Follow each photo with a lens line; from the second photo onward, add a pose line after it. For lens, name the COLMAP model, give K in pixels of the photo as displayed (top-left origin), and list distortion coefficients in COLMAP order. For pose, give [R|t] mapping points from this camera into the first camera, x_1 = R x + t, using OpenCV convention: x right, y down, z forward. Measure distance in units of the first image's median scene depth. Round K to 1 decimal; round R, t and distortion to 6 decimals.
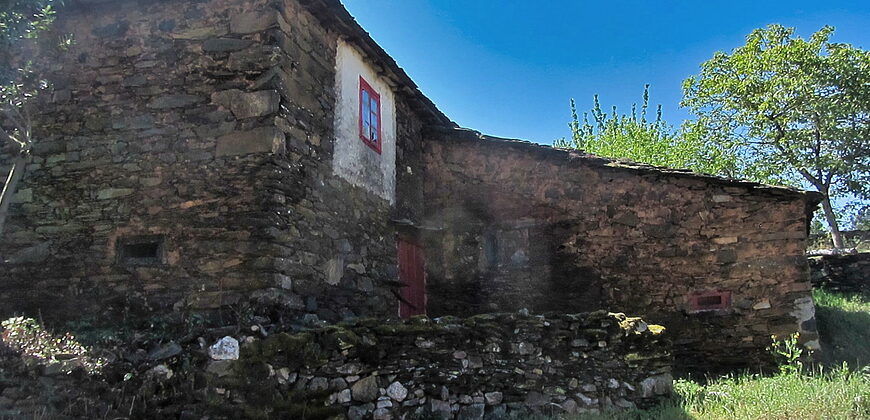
lens RADIAL K [[717.5, 0, 438.9], [0, 717.5, 209.0], [0, 0, 1]] dist [-0.047610, 0.034561]
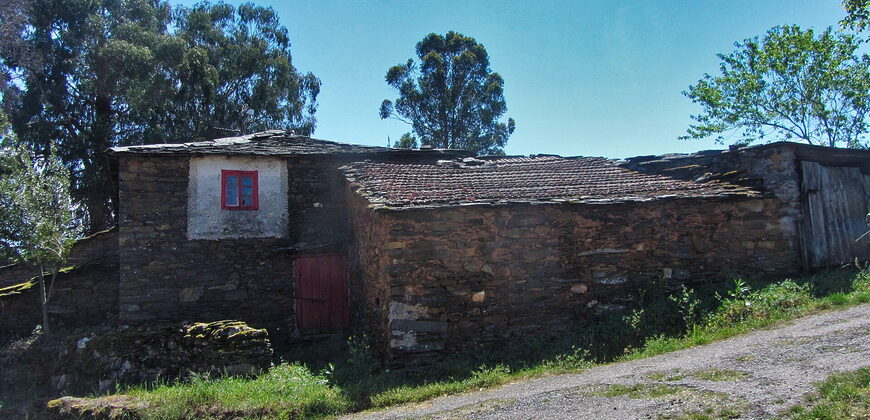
lens RADIAL K [[717.5, 0, 438.9], [0, 717.5, 209.0], [0, 0, 1]] dist [-0.047610, 0.034561]
pose [[0.571445, -0.107224, -0.813606, 1.636101], [0.201782, 0.979349, 0.012657, -0.020137], [0.795446, -0.171404, 0.581279, 0.464787]]
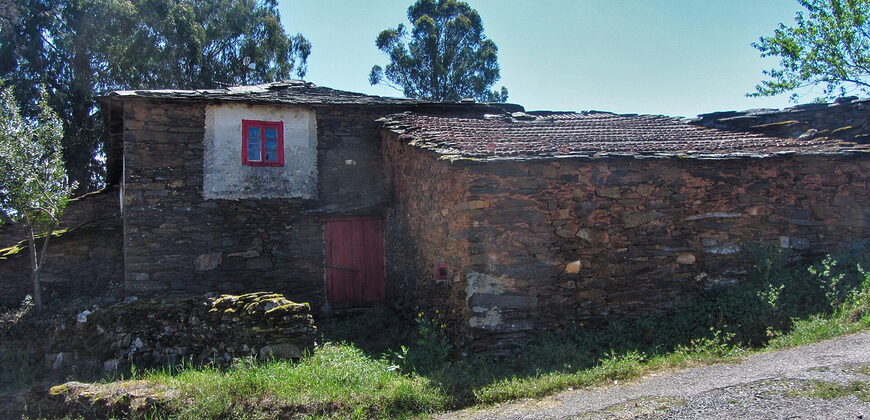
lens RADIAL K [[717.5, 0, 438.9], [0, 717.5, 209.0], [0, 0, 1]] dist [-0.047610, 0.034561]
pose [[0.598296, -0.067547, -0.798423, 1.368258], [0.187417, 0.980597, 0.057481, -0.021404], [0.779049, -0.184028, 0.599347, 0.452996]]
